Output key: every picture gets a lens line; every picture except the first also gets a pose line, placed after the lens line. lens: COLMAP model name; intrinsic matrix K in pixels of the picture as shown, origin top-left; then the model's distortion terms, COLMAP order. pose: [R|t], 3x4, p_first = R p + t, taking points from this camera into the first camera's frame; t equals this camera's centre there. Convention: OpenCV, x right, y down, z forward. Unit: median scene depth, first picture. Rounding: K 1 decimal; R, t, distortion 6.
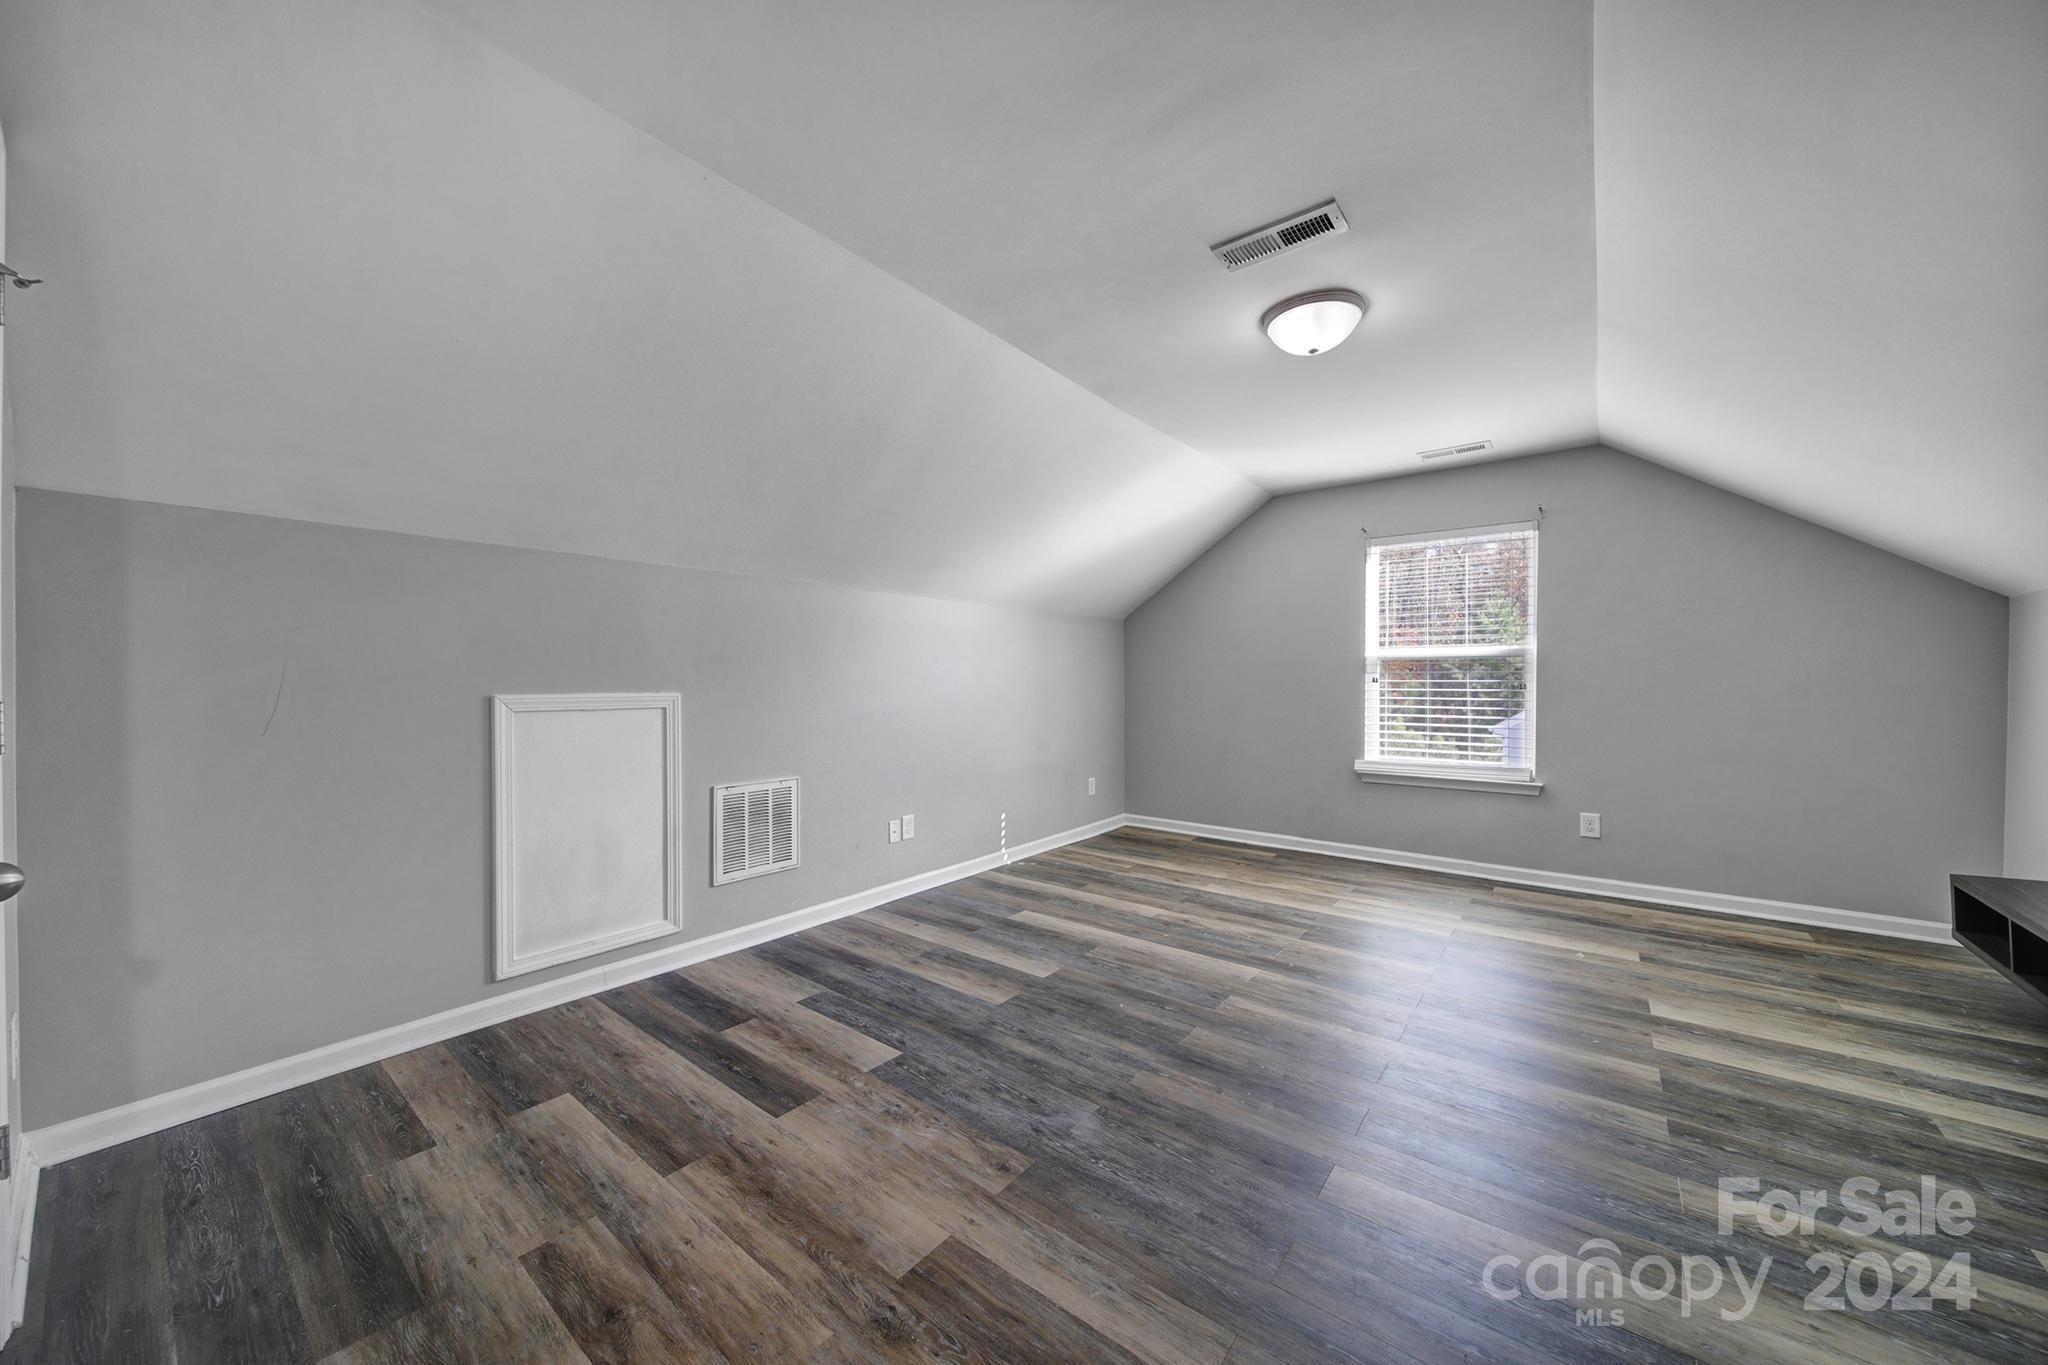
lens RADIAL K [[723.2, 0, 1026.8], [0, 723.2, 674.6], [0, 0, 1]] dist [0.001546, -0.001805]
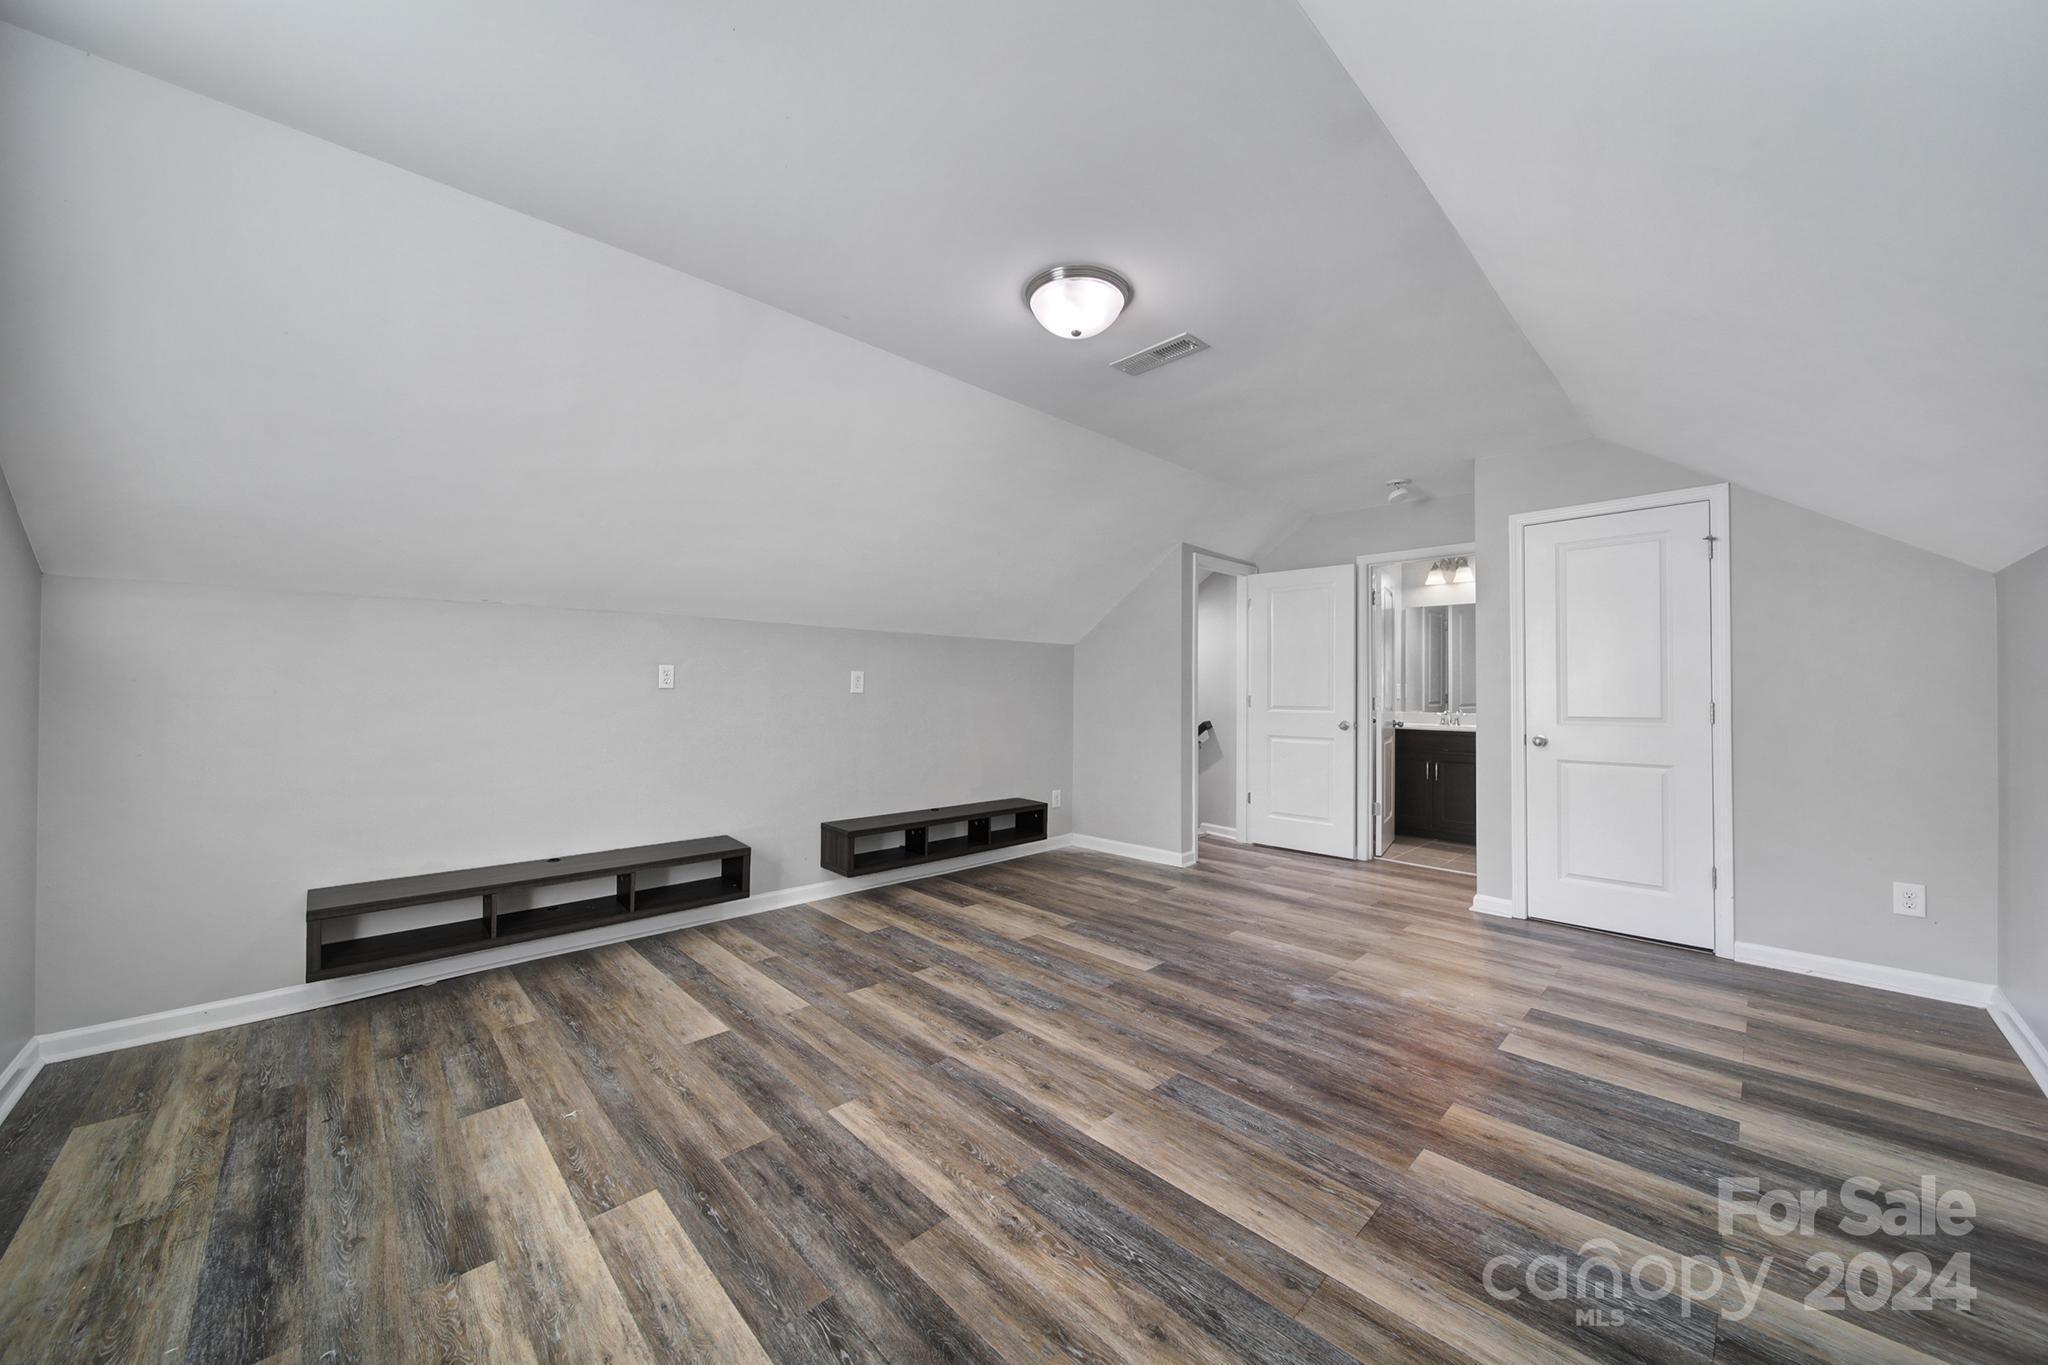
lens RADIAL K [[723.2, 0, 1026.8], [0, 723.2, 674.6], [0, 0, 1]] dist [0.001546, -0.001805]
pose [[-0.990956, -0.001887, 0.134175, 0.338103], [-0.005583, 0.999615, -0.027175, 0.010370], [-0.134072, -0.027679, -0.990585, 1.975308]]
